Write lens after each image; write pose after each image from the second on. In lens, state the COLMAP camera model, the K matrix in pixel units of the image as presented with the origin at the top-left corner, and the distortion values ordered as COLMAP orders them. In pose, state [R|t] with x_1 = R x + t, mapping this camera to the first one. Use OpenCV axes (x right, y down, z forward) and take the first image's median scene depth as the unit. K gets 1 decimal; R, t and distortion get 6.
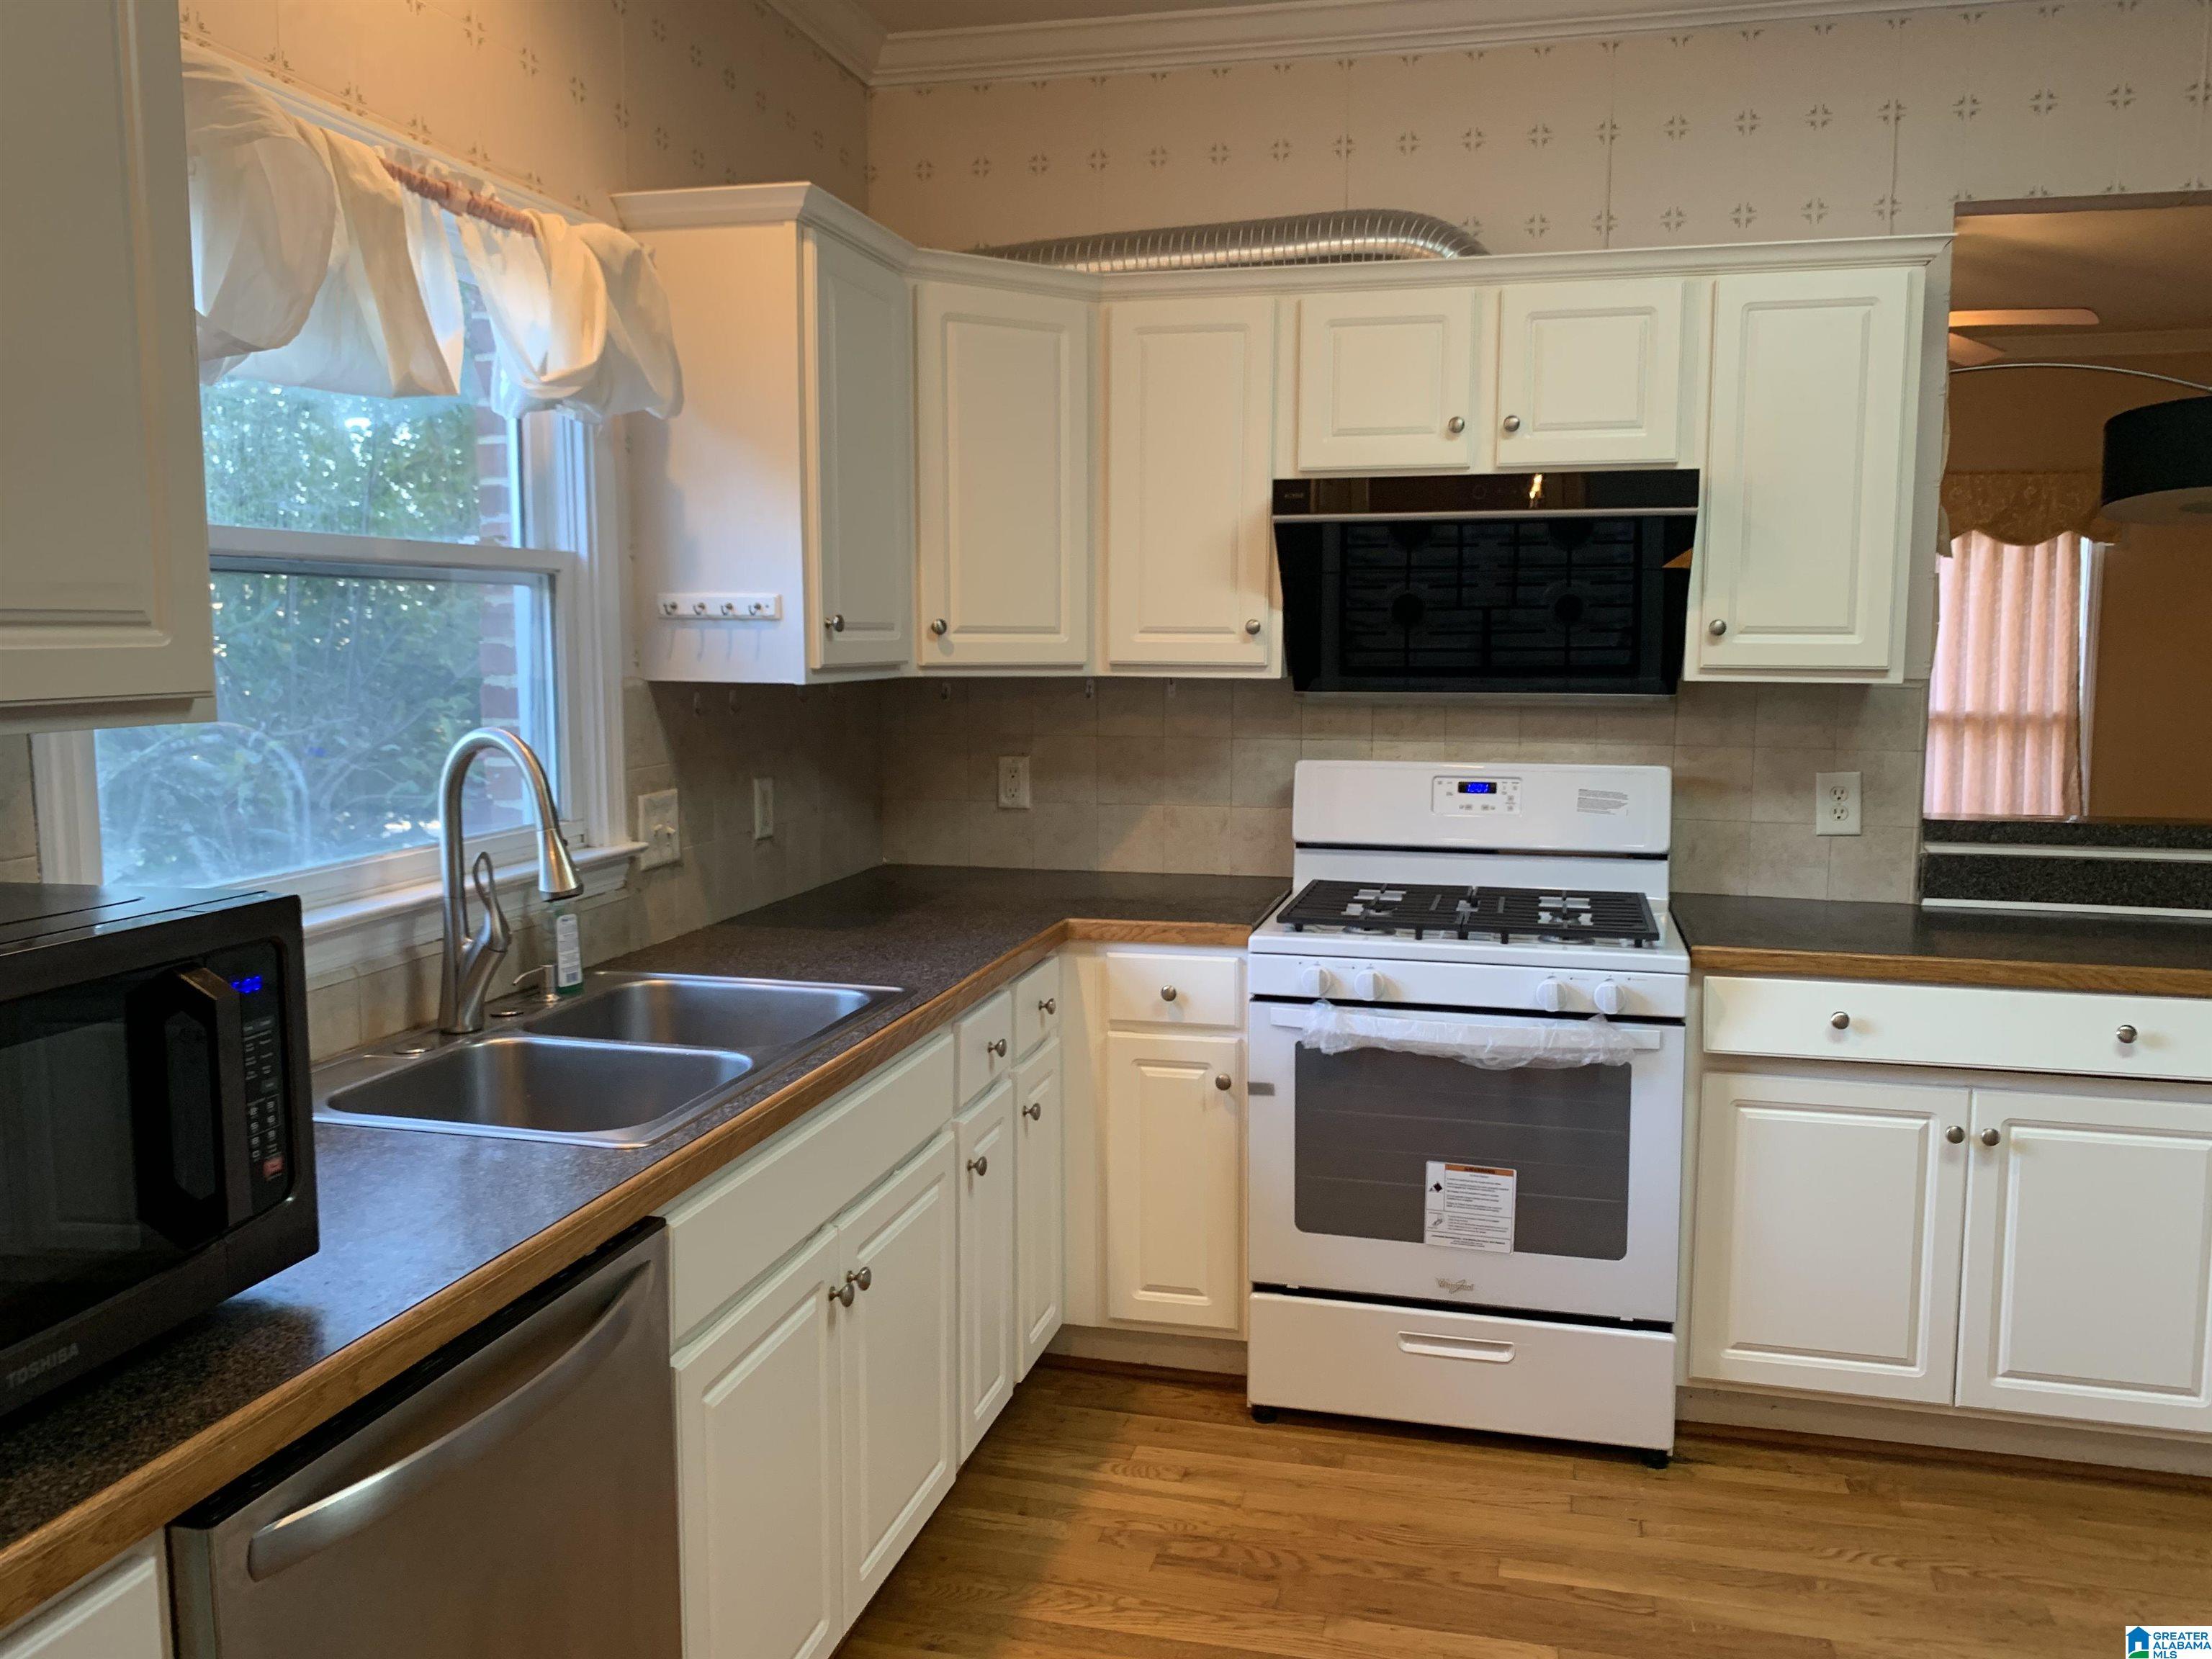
lens RADIAL K [[1692.6, 0, 1126.4], [0, 1692.6, 807.0], [0, 0, 1]] dist [0.030972, -0.058838]
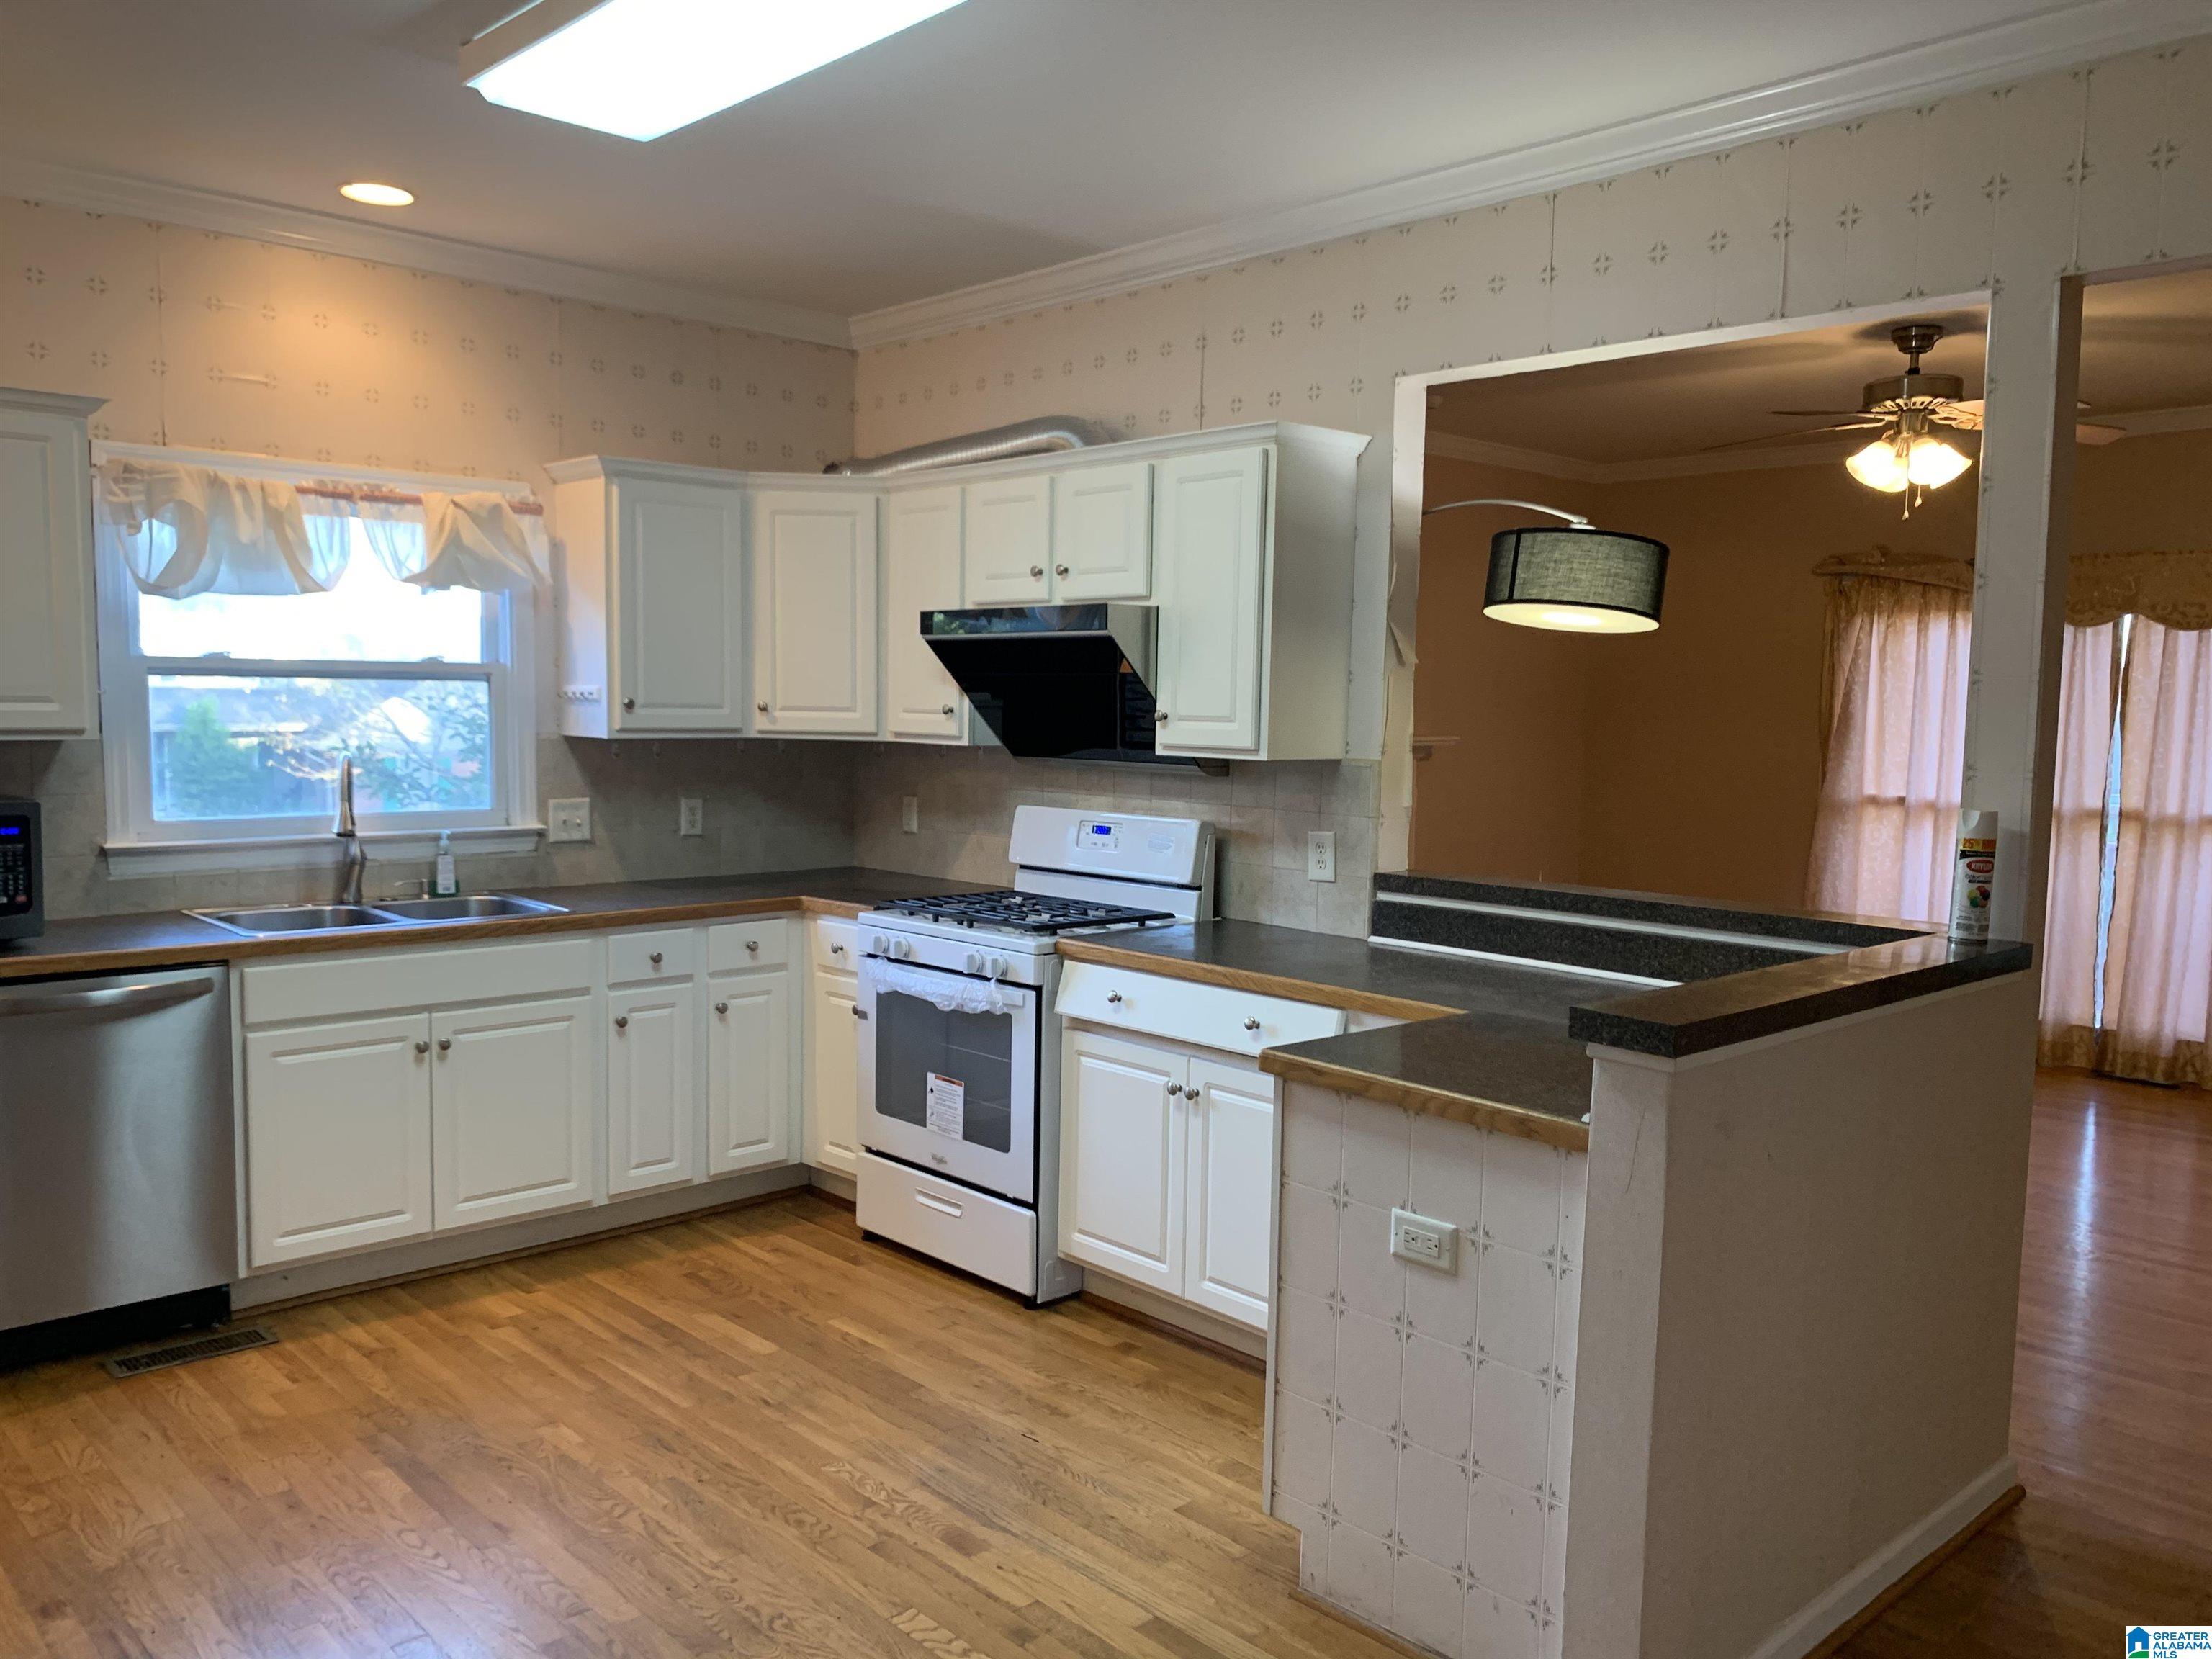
lens RADIAL K [[1692.6, 0, 1103.0], [0, 1692.6, 830.1], [0, 0, 1]] dist [0.030972, -0.058838]
pose [[0.839946, 0.051905, -0.540182, 1.080337], [-0.068954, 0.997555, -0.011367, 0.004945], [0.538271, 0.046795, 0.841472, -0.164792]]
